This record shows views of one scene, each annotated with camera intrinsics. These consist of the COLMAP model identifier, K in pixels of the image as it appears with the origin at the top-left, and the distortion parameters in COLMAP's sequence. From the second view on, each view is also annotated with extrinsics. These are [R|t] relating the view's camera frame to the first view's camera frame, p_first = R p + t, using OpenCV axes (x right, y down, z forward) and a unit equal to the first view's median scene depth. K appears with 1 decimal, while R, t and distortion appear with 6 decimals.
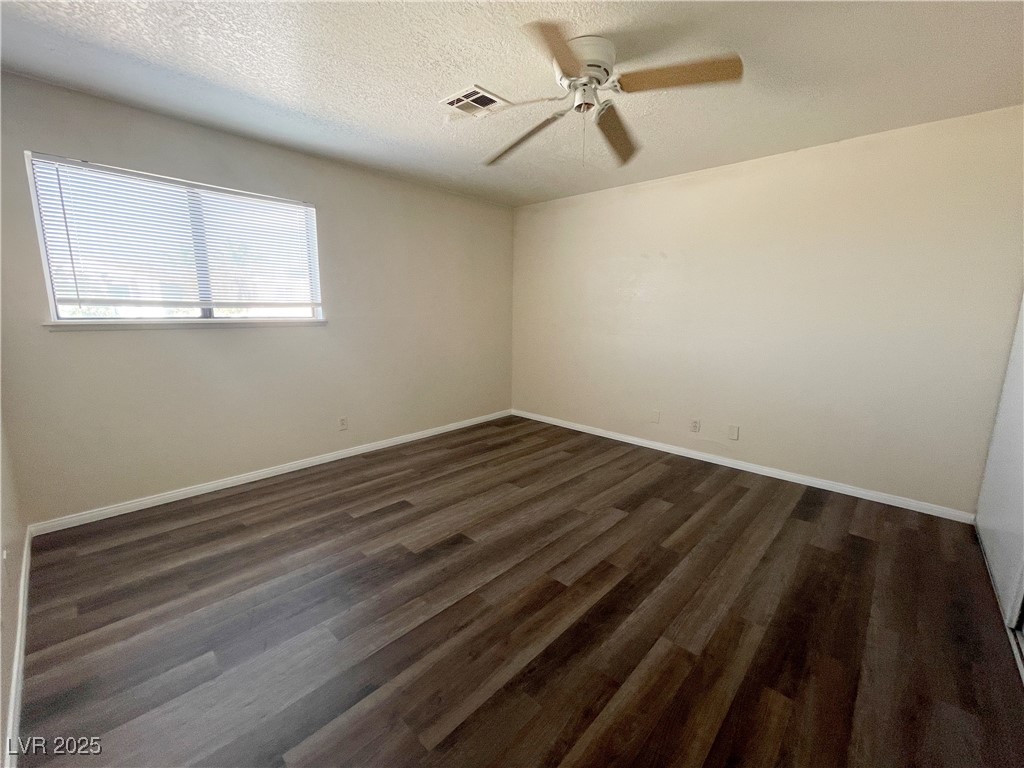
lens RADIAL K [[415.2, 0, 507.9], [0, 415.2, 382.4], [0, 0, 1]] dist [0.000074, 0.000760]
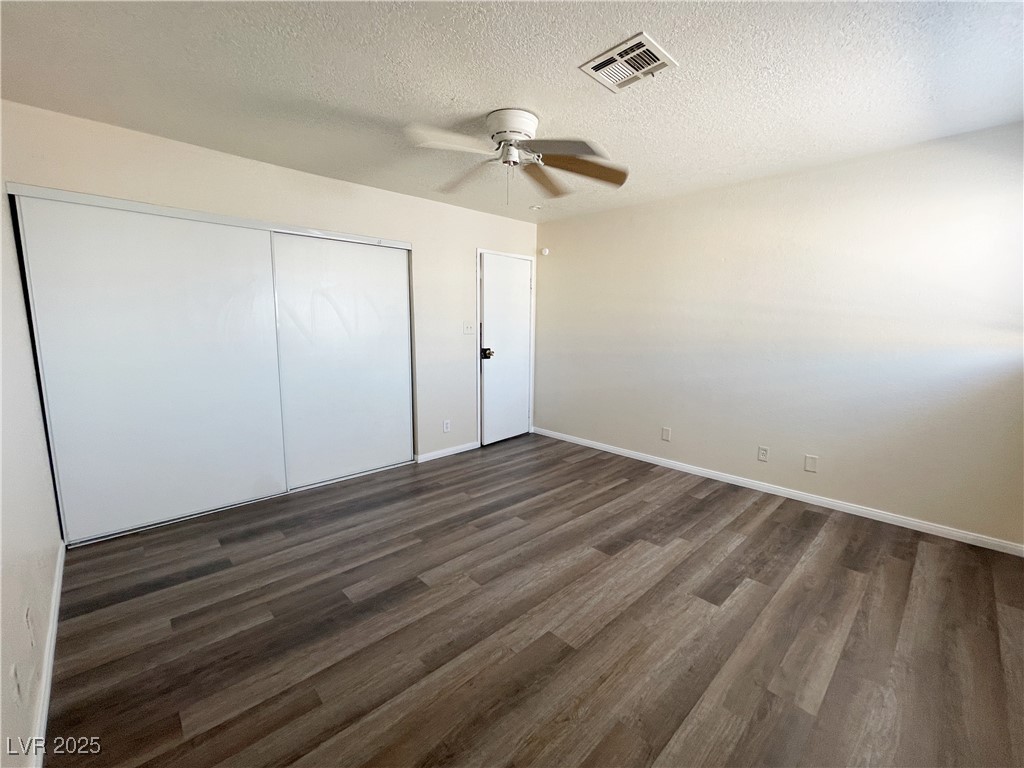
lens RADIAL K [[415.2, 0, 507.9], [0, 415.2, 382.4], [0, 0, 1]] dist [0.000074, 0.000760]
pose [[-0.998247, -0.024185, 0.054011, 0.088681], [-0.006087, 0.949803, 0.312790, -0.343779], [-0.058865, 0.311913, -0.948285, 1.855021]]
